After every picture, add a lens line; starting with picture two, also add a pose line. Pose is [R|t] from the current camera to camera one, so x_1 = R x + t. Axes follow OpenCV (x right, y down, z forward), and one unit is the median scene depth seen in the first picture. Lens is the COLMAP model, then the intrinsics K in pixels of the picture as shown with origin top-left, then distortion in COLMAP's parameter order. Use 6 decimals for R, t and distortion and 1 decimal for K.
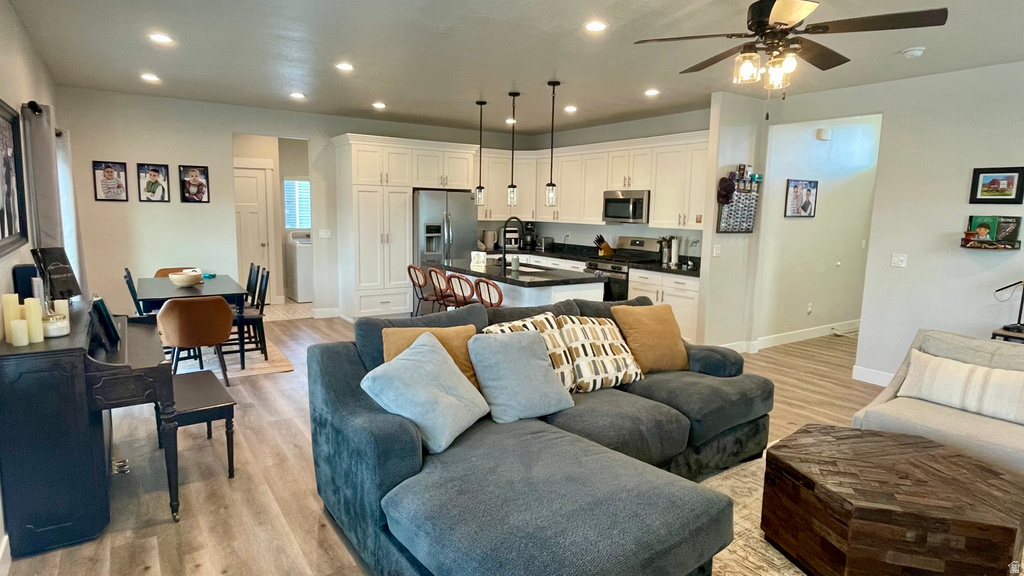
lens RADIAL K [[568.7, 0, 512.0], [0, 568.7, 288.0], [0, 0, 1]] dist [-0.004177, -0.000755]
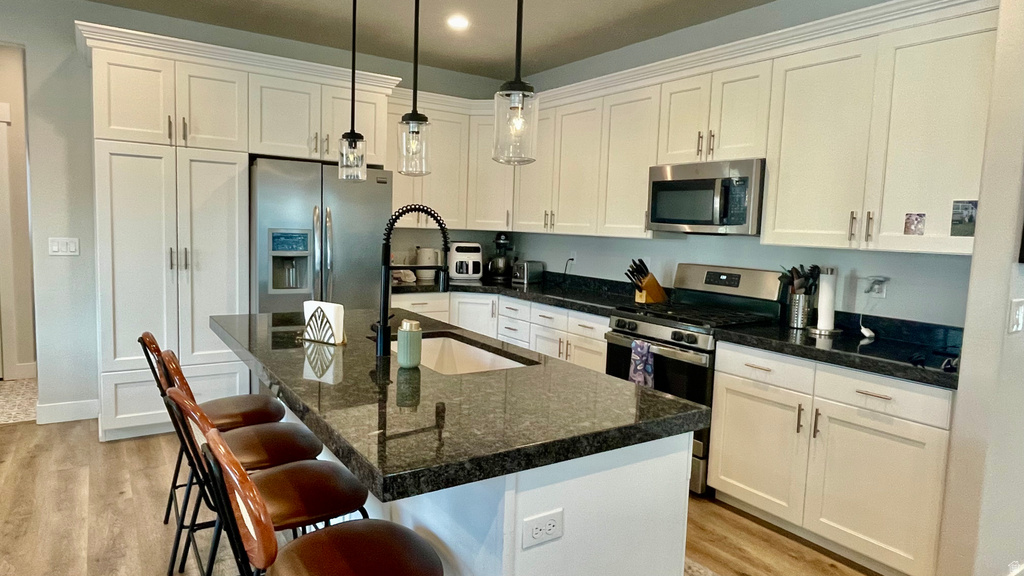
lens RADIAL K [[626.2, 0, 512.0], [0, 626.2, 288.0], [0, 0, 1]] dist [0.024605, 0.002512]
pose [[0.999848, 0.017308, 0.002106, 0.051788], [-0.017210, 0.999065, -0.039660, -0.051479], [-0.002791, 0.039618, 0.999211, 0.524236]]
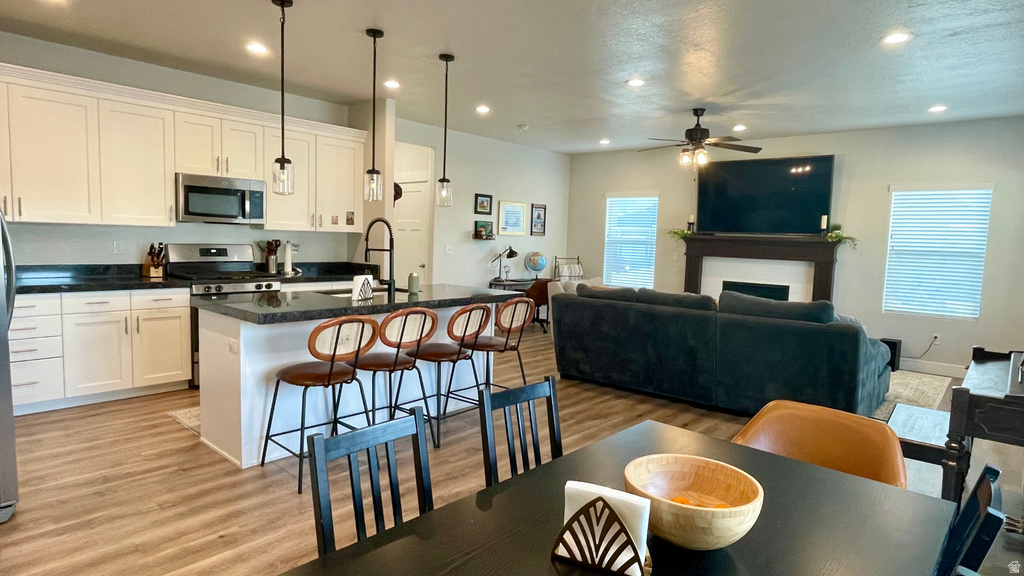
lens RADIAL K [[568.7, 0, 512.0], [0, 568.7, 288.0], [0, 0, 1]] dist [-0.004177, -0.000755]
pose [[-0.249721, -0.115989, 0.961346, -0.592799], [0.095754, 0.984976, 0.143713, -0.107433], [-0.963572, 0.127941, -0.234863, 0.868318]]
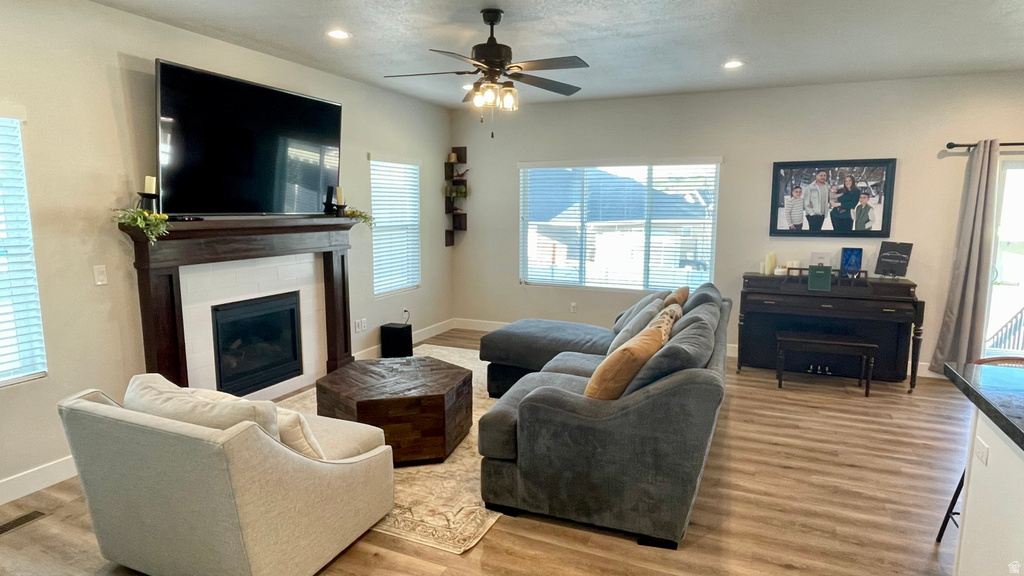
lens RADIAL K [[568.7, 0, 512.0], [0, 568.7, 288.0], [0, 0, 1]] dist [-0.004177, -0.000755]
pose [[-0.847009, 0.051677, -0.529061, 0.424351], [-0.095297, 0.964378, 0.246766, -0.112864], [0.522967, 0.259431, -0.811912, 0.837234]]
